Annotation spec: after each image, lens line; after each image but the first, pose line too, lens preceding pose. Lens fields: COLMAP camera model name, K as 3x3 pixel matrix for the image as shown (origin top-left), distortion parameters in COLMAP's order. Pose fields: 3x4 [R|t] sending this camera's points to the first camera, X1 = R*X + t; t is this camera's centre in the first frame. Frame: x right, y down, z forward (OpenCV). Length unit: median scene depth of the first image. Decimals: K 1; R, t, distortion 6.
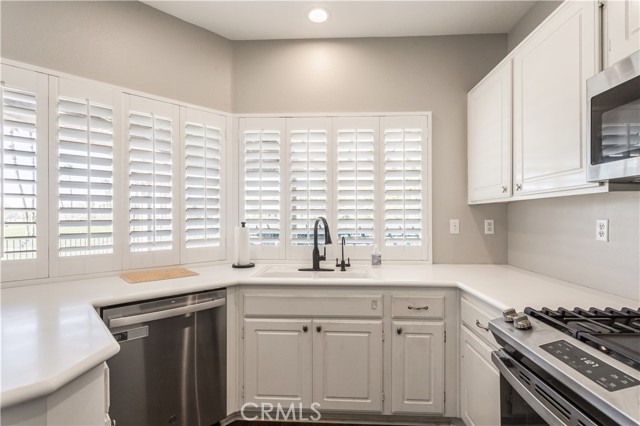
lens RADIAL K [[306.9, 0, 320.0], [0, 306.9, 213.0], [0, 0, 1]] dist [0.008205, 0.000265]
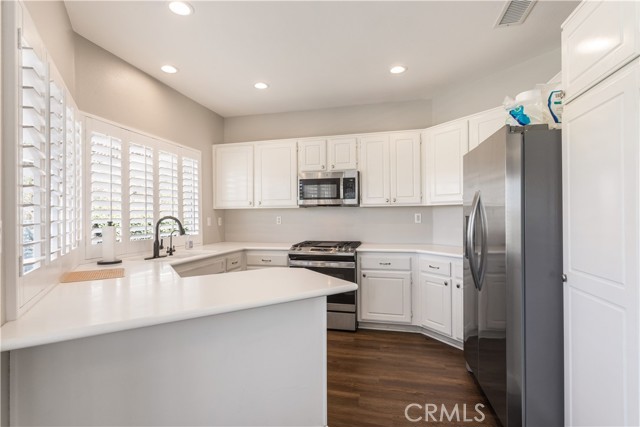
lens RADIAL K [[306.9, 0, 320.0], [0, 306.9, 213.5], [0, 0, 1]] dist [0.008205, 0.000265]
pose [[0.193638, 0.005722, 0.981056, -1.152010], [-0.002668, 0.999982, -0.005306, 0.005682], [-0.981069, -0.001590, 0.193650, 0.072380]]
